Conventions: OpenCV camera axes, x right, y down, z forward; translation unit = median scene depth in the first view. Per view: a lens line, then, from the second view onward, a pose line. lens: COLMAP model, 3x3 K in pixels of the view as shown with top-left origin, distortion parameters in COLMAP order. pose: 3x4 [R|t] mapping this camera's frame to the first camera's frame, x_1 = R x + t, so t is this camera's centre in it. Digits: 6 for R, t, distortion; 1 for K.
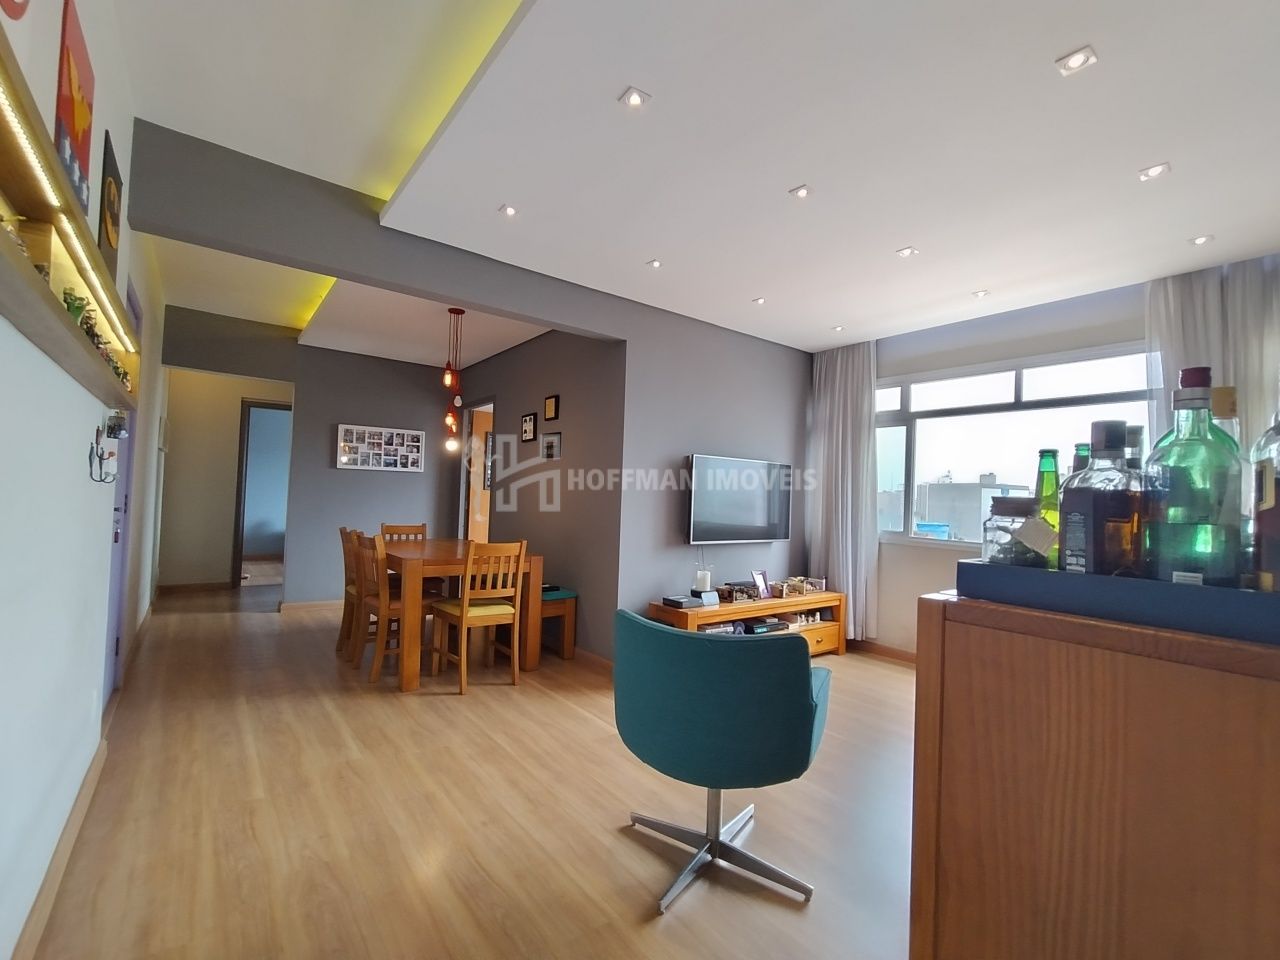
lens RADIAL K [[581.2, 0, 637.0], [0, 581.2, 482.2], [0, 0, 1]] dist [-0.000095, -0.000463]
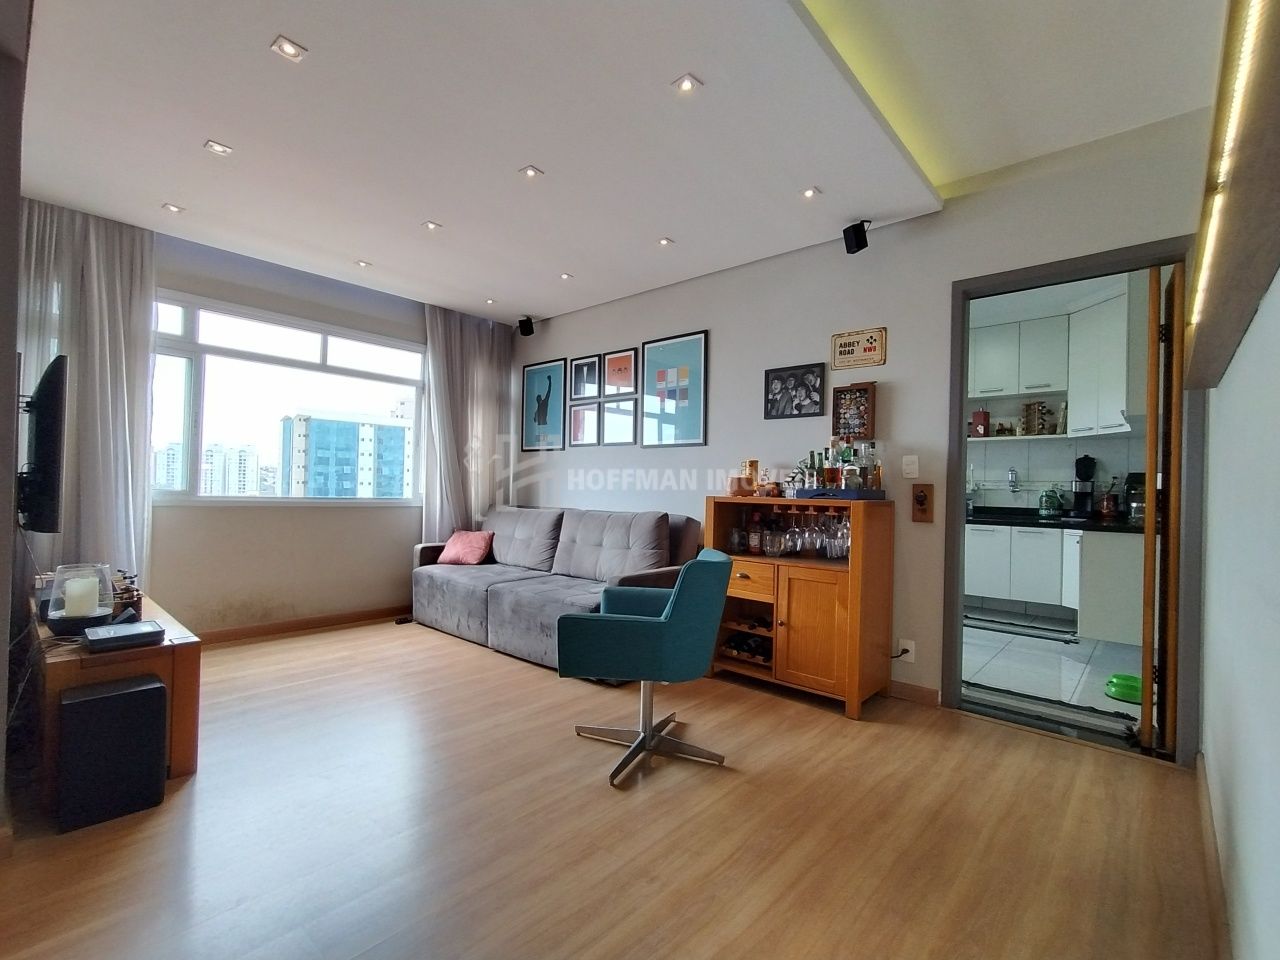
lens RADIAL K [[588.9, 0, 637.2], [0, 588.9, 482.2], [0, 0, 1]] dist [-0.003001, -0.000464]
pose [[-0.199271, -0.031955, 0.979423, -0.507773], [-0.055823, 0.998215, 0.021211, 0.022626], [-0.978353, -0.050448, -0.200699, 0.606814]]
